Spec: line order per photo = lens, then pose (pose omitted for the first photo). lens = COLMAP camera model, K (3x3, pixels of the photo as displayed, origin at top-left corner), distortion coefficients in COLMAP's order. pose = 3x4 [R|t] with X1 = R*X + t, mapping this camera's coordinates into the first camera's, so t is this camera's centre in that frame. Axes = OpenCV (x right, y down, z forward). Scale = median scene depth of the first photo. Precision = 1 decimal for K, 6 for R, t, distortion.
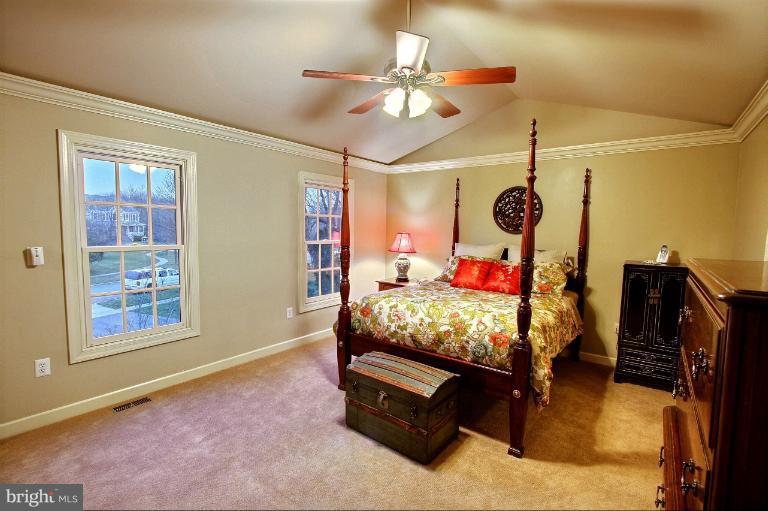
lens RADIAL K [[355.6, 0, 381.1], [0, 355.6, 255.1], [0, 0, 1]] dist [-0.012895, 0.001965]
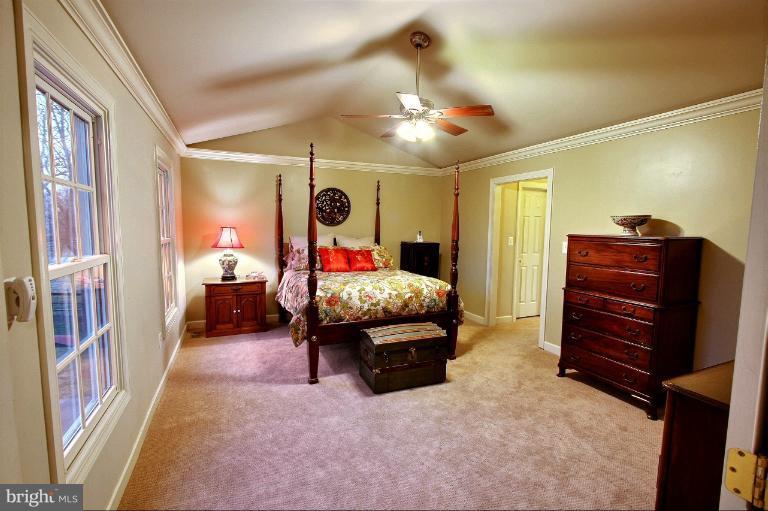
lens RADIAL K [[355.6, 0, 379.0], [0, 355.6, 254.9], [0, 0, 1]] dist [-0.012895, 0.001965]
pose [[0.496188, -0.087619, 0.863783, -0.965942], [0.063368, 0.995896, 0.064620, -0.043839], [-0.865899, 0.022672, 0.499704, 0.365673]]
